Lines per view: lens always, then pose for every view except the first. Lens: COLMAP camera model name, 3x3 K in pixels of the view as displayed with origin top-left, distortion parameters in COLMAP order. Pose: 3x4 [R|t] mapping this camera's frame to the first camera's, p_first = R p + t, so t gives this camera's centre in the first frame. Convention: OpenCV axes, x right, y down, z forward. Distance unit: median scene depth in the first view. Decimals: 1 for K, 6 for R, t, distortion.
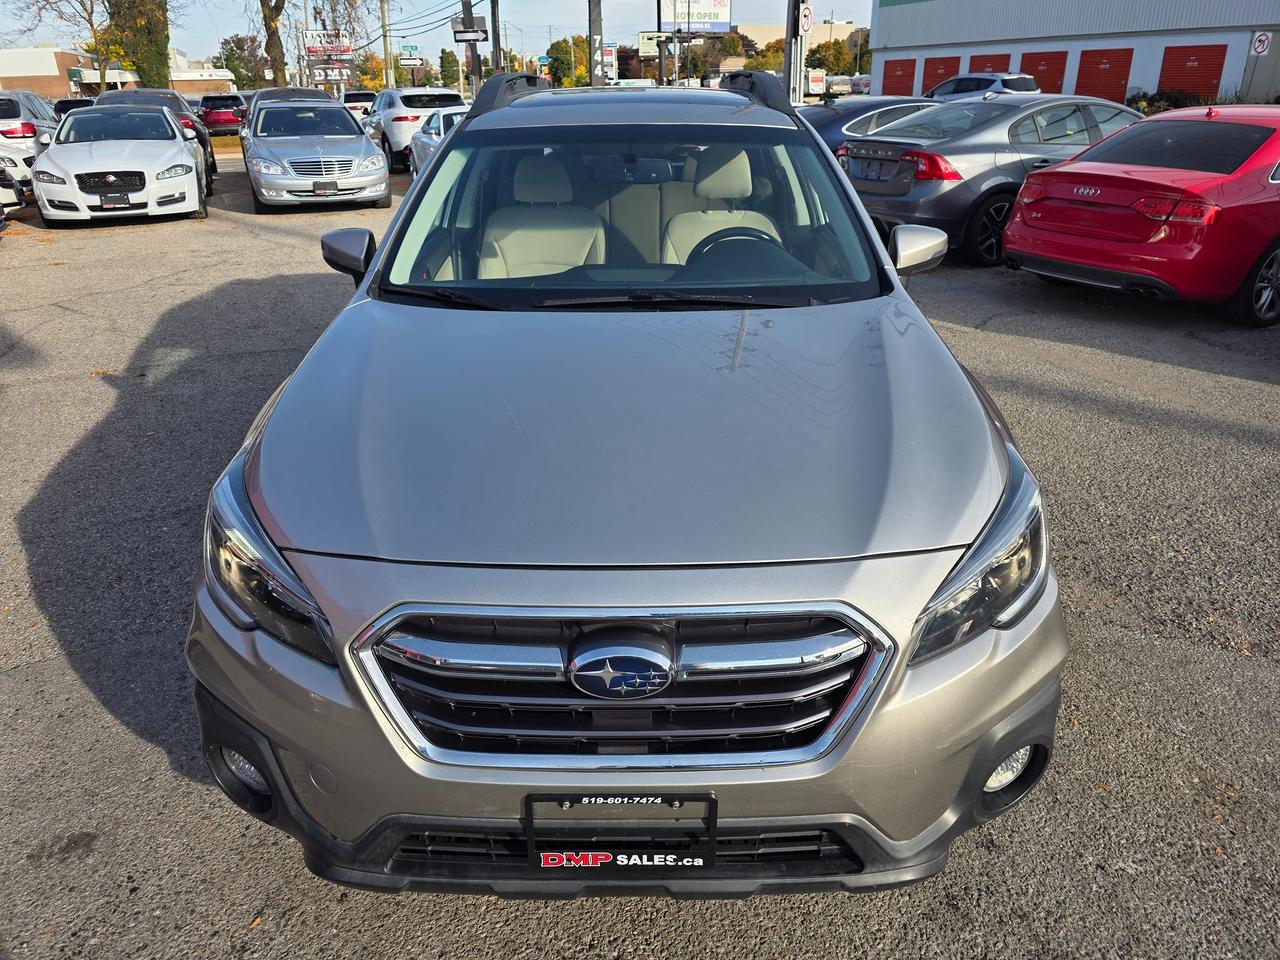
lens RADIAL K [[866.7, 0, 636.1], [0, 866.7, 456.2], [0, 0, 1]] dist [0.045705, -0.043903]
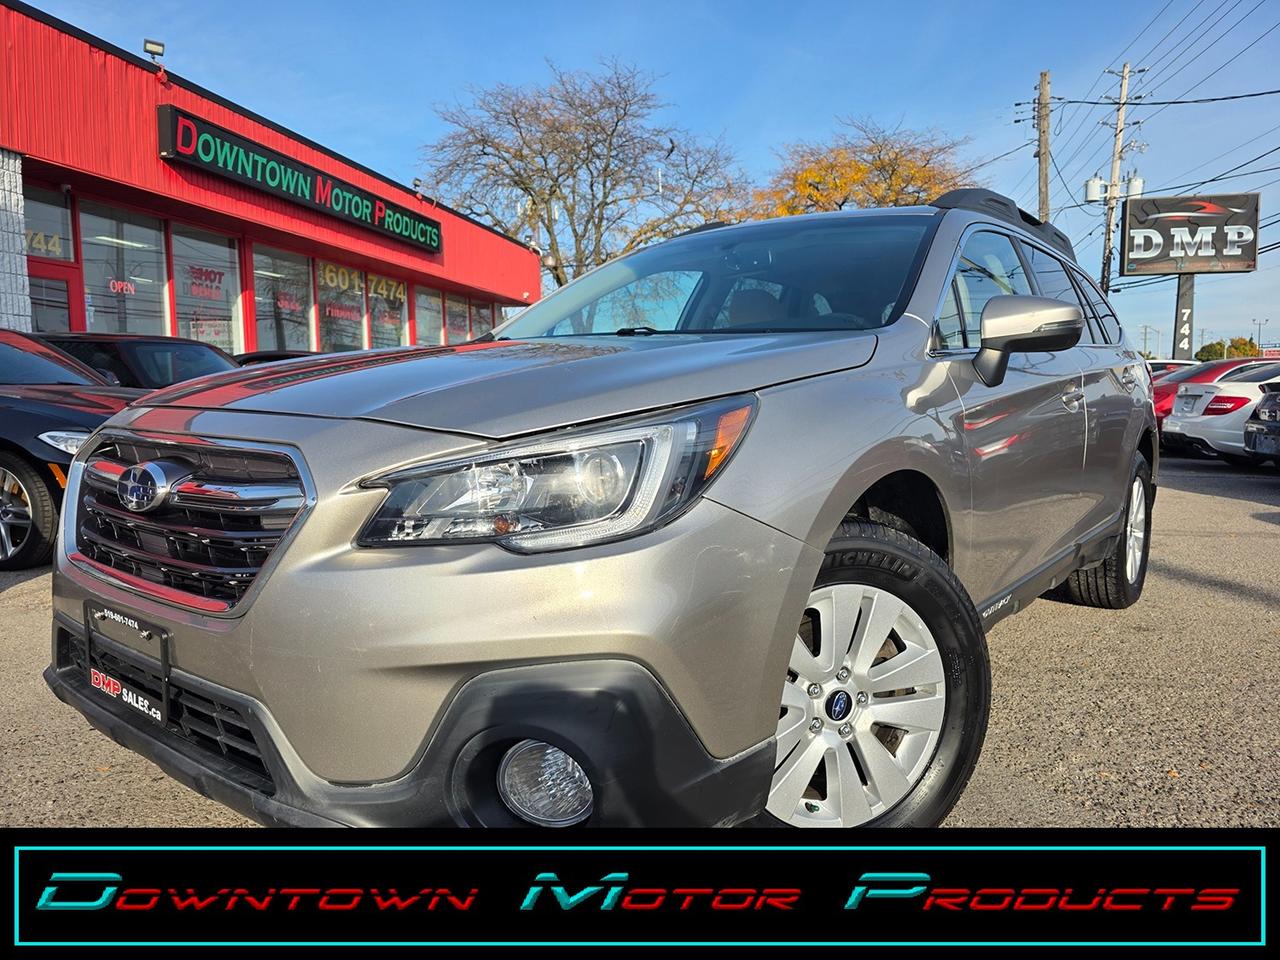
lens RADIAL K [[866.7, 0, 636.1], [0, 866.7, 456.2], [0, 0, 1]] dist [0.045705, -0.043903]
pose [[0.787011, 0.063449, -0.613667, 0.993566], [-0.254890, 0.939273, -0.229775, 0.276254], [0.561822, 0.337253, 0.755391, 0.462540]]
